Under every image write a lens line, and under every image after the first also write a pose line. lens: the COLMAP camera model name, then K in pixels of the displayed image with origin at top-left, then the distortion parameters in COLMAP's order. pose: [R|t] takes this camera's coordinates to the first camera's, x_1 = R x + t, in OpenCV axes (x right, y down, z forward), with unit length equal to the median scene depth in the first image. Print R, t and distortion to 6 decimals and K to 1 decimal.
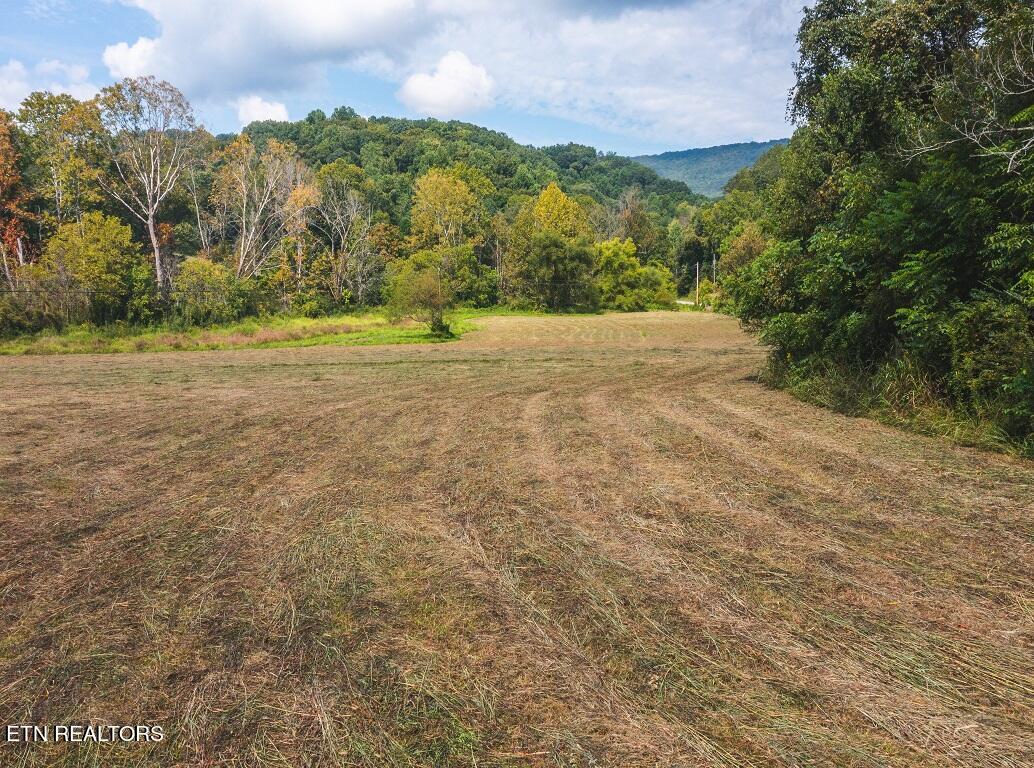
lens RADIAL K [[837.7, 0, 524.0], [0, 837.7, 374.2], [0, 0, 1]] dist [0.002257, -0.003660]
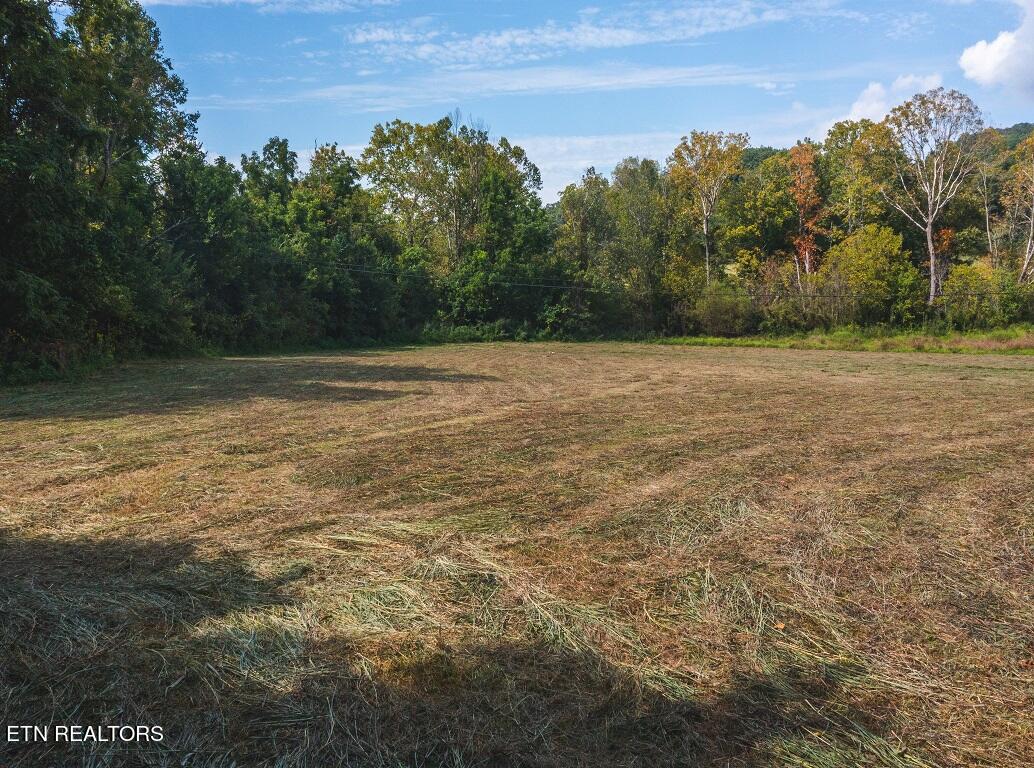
lens RADIAL K [[837.7, 0, 515.2], [0, 837.7, 383.3], [0, 0, 1]] dist [0.002257, -0.003660]
pose [[0.600016, 0.079158, -0.796062, 0.091351], [-0.076847, 0.996194, 0.041136, 0.005111], [0.796288, 0.036493, 0.603815, -0.028462]]
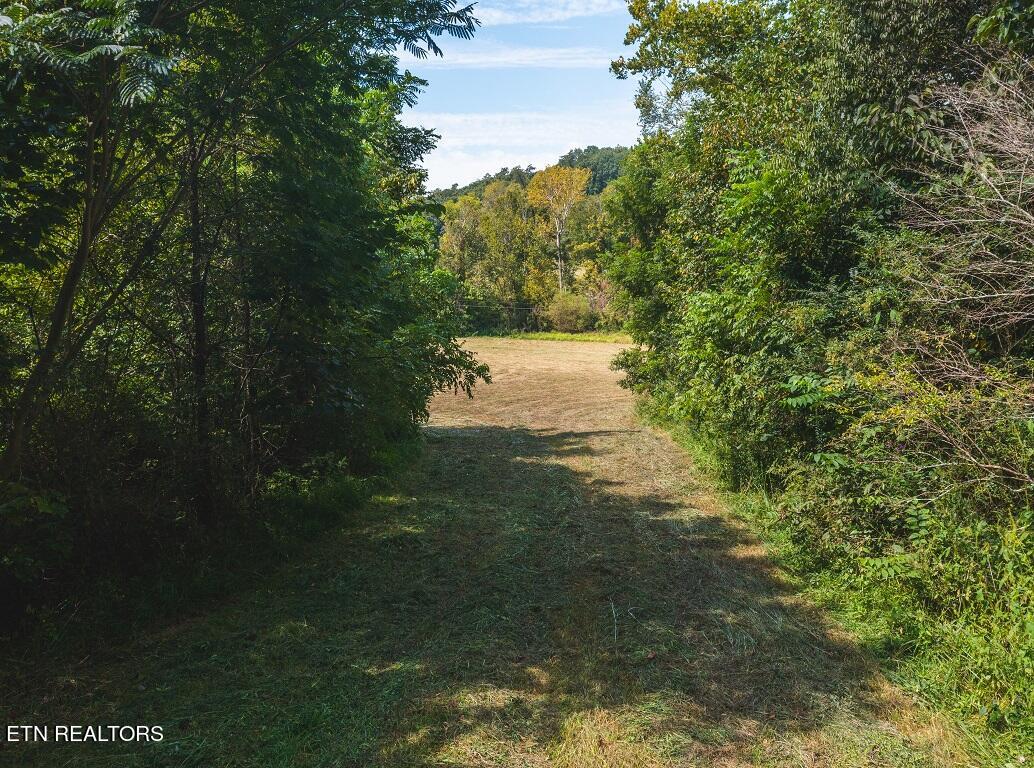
lens RADIAL K [[837.7, 0, 516.3], [0, 837.7, 384.8], [0, 0, 1]] dist [0.002257, -0.003660]
pose [[0.716878, 0.092837, -0.690990, 0.298313], [-0.076163, 0.995591, 0.054745, -0.012686], [0.693026, 0.013383, 0.720788, -0.233899]]
